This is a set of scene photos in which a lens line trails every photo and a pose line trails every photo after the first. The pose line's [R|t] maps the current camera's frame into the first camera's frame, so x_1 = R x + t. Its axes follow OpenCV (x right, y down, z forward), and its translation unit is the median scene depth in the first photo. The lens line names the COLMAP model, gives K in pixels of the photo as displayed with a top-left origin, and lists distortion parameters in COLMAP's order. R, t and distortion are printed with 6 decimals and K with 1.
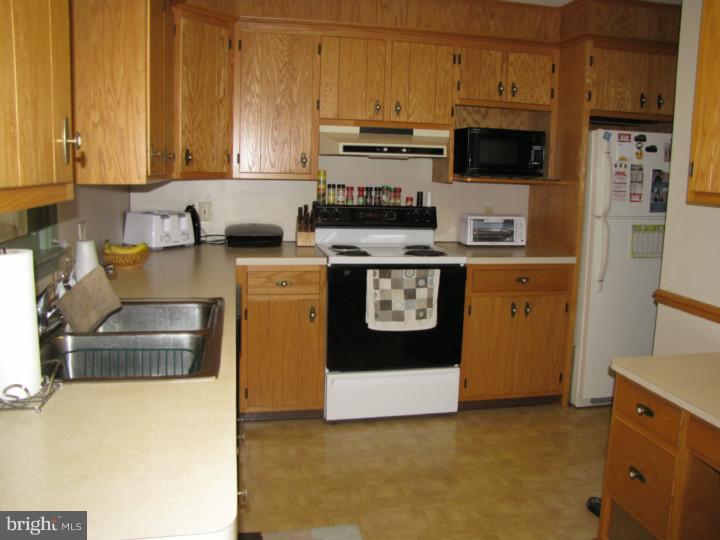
lens RADIAL K [[608.7, 0, 366.0], [0, 608.7, 255.8], [0, 0, 1]] dist [-0.184245, 0.153263]
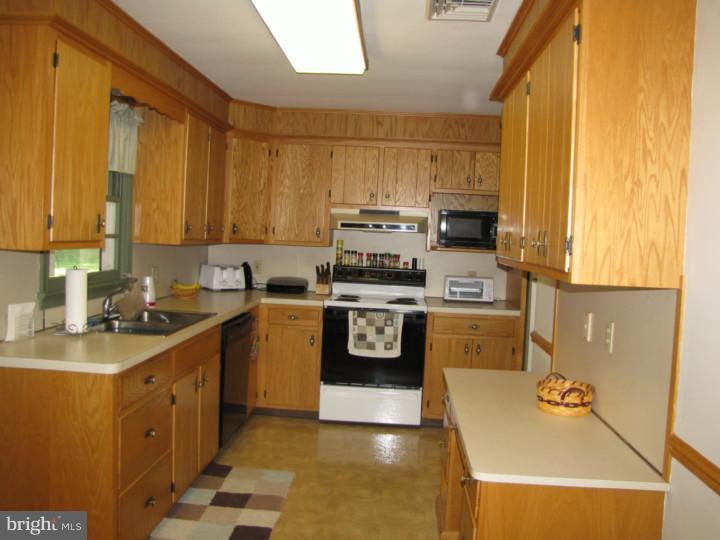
lens RADIAL K [[608.7, 0, 366.0], [0, 608.7, 255.8], [0, 0, 1]] dist [-0.184245, 0.153263]
pose [[0.965610, 0.025216, -0.258771, 0.373780], [-0.055312, 0.992426, -0.109689, 0.045440], [0.254045, 0.120229, 0.959691, -0.328894]]
